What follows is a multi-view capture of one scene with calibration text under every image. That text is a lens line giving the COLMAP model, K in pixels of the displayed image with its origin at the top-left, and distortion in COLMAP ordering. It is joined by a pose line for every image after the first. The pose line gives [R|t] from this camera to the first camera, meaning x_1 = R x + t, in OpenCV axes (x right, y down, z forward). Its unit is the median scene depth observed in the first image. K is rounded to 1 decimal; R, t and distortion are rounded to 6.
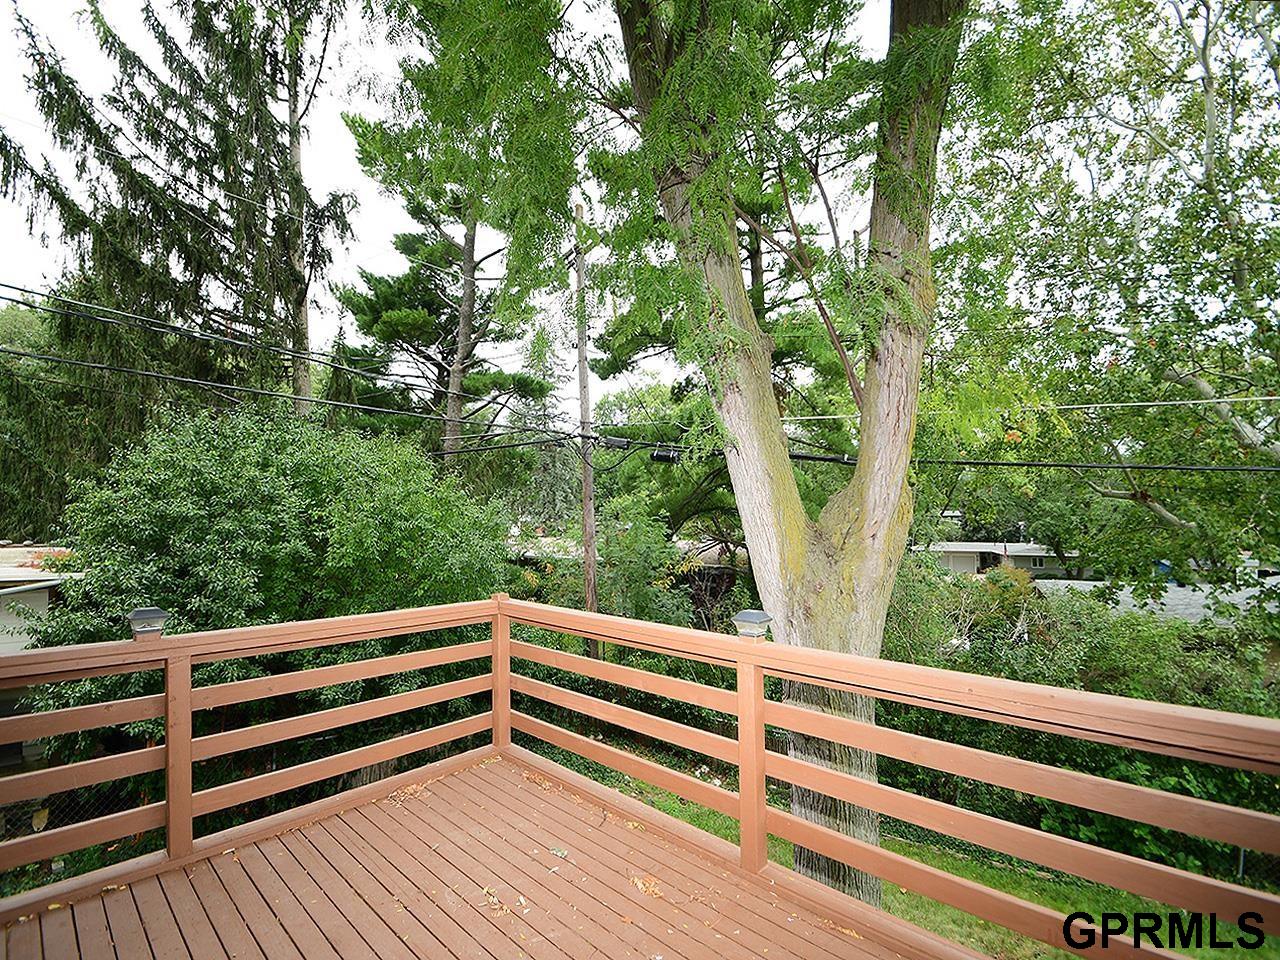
lens RADIAL K [[573.4, 0, 640.1], [0, 573.4, 511.1], [0, 0, 1]] dist [-0.026551, 0.000099]
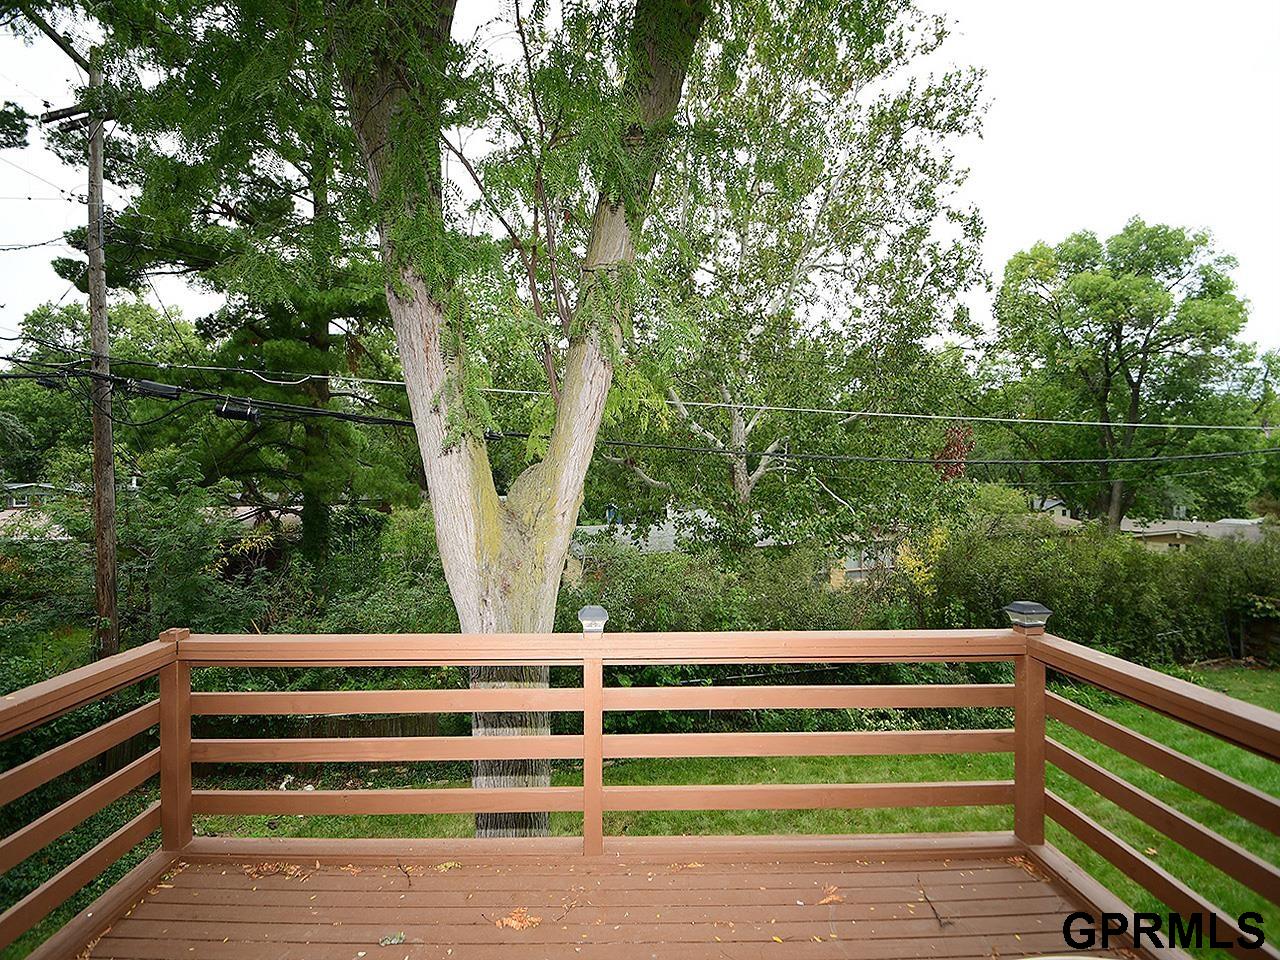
lens RADIAL K [[563.3, 0, 640.0], [0, 563.3, 480.0], [0, 0, 1]] dist [-0.020111, 0.000009]
pose [[0.727618, -0.006190, 0.685955, -0.220051], [-0.004299, 0.999899, 0.013583, -0.034772], [-0.685969, -0.012832, 0.727517, 0.099983]]
